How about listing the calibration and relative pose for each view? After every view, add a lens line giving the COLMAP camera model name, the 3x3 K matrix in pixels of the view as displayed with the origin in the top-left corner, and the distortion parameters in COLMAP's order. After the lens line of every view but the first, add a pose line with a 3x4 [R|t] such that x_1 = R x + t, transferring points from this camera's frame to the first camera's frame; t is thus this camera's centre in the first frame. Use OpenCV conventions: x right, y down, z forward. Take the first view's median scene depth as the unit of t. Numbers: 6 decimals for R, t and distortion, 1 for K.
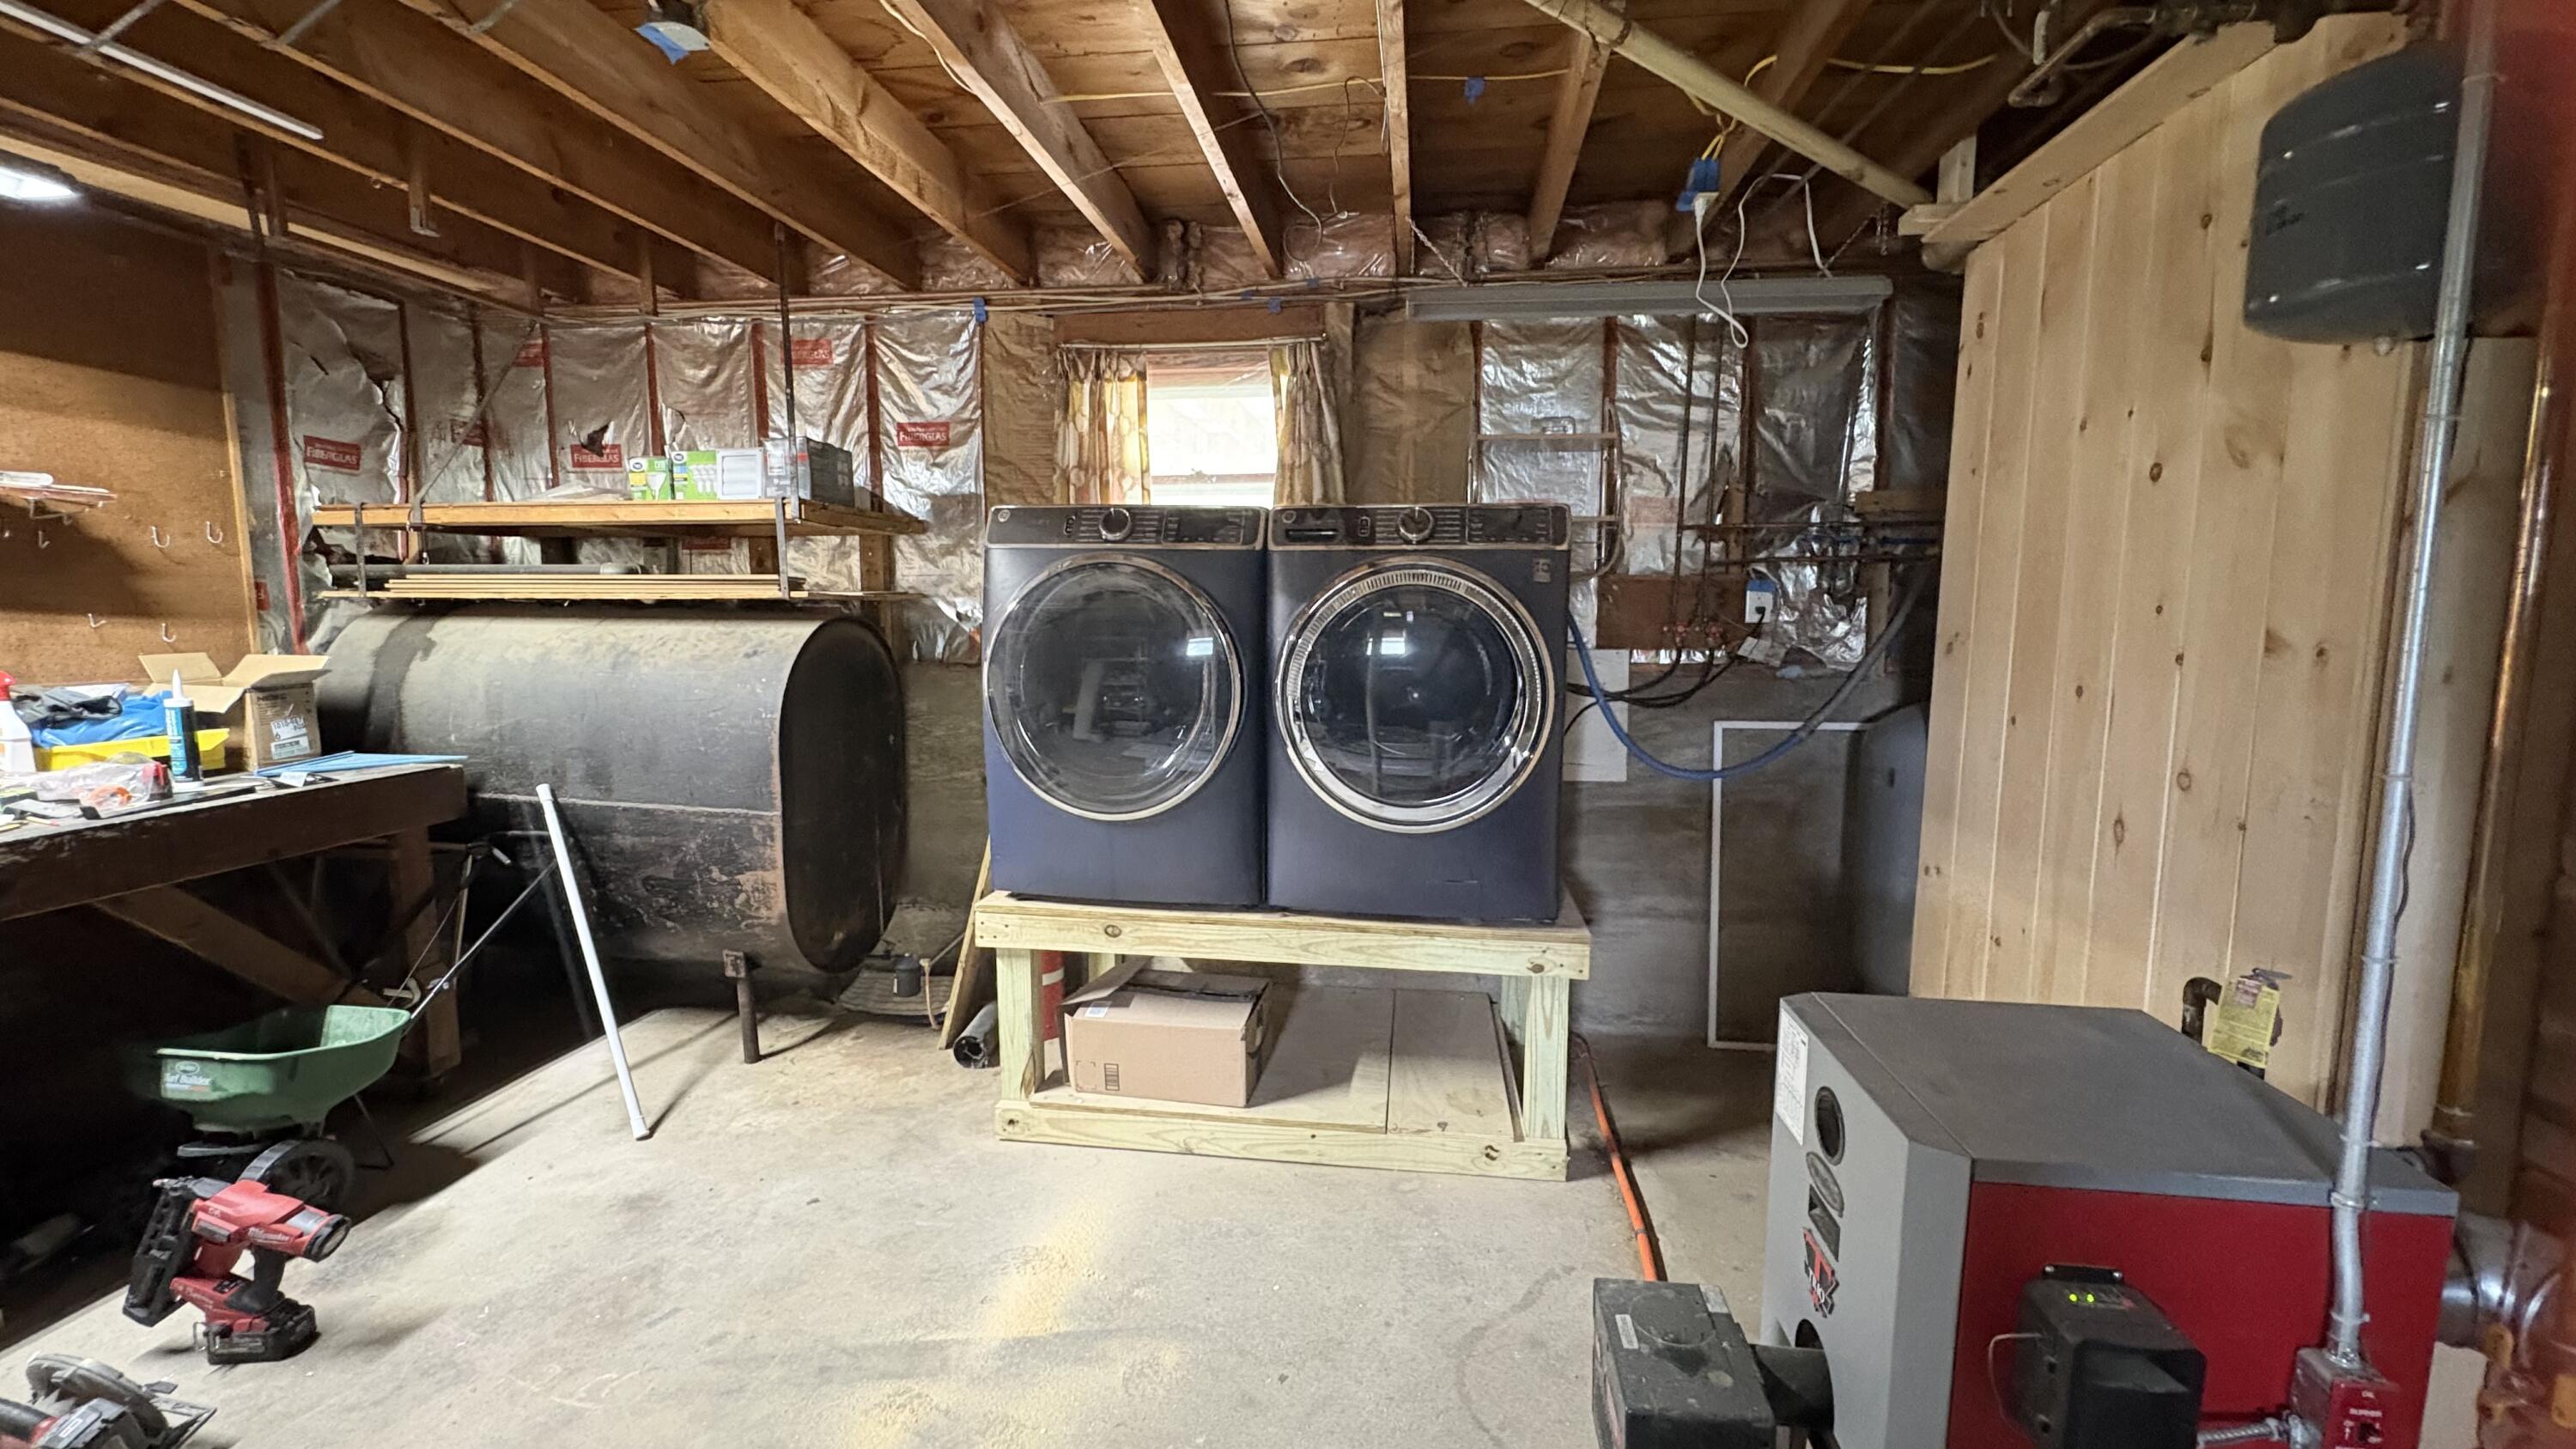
lens RADIAL K [[1025.6, 0, 1291.4], [0, 1025.6, 721.5], [0, 0, 1]] dist [-0.000002, 0.000008]
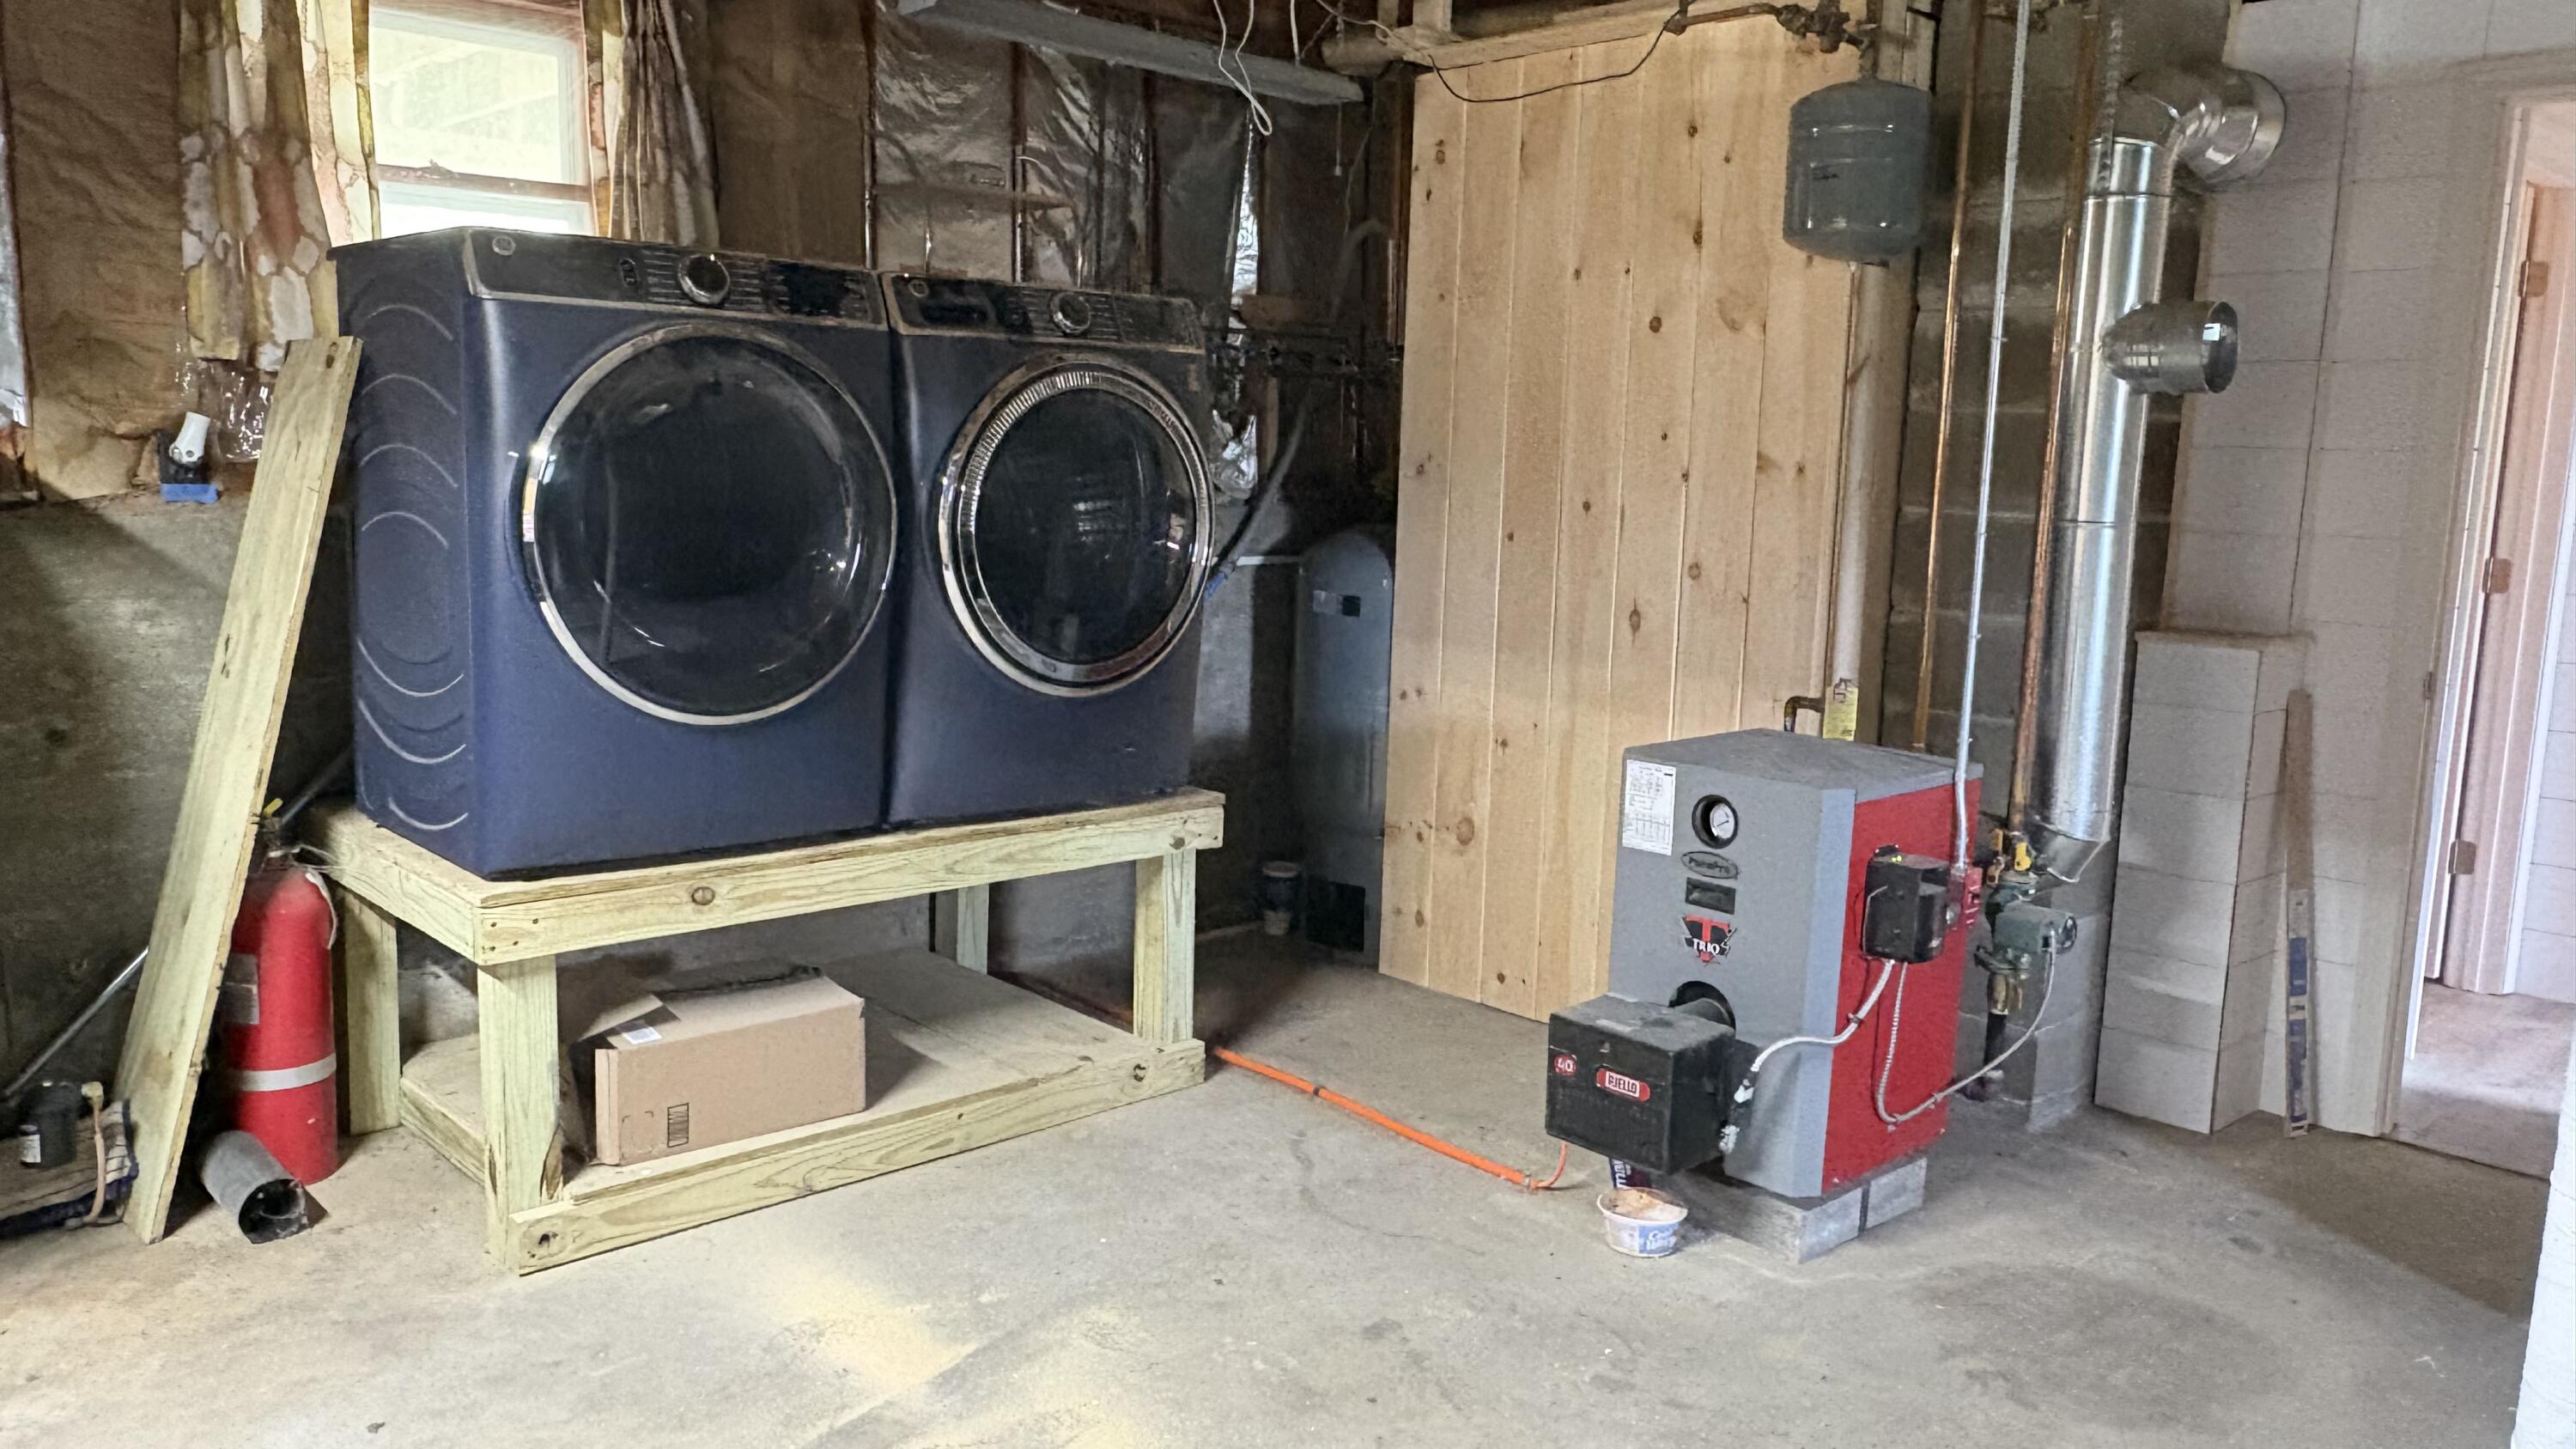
lens RADIAL K [[1853.3, 0, 1285.2], [0, 1853.3, 721.6], [0, 0, 1]] dist [-0.004785, -0.001564]
pose [[0.630749, -0.100615, 0.769436, -0.833008], [0.058996, 0.994906, 0.081737, 0.016567], [-0.773741, -0.006162, 0.633473, -0.049156]]
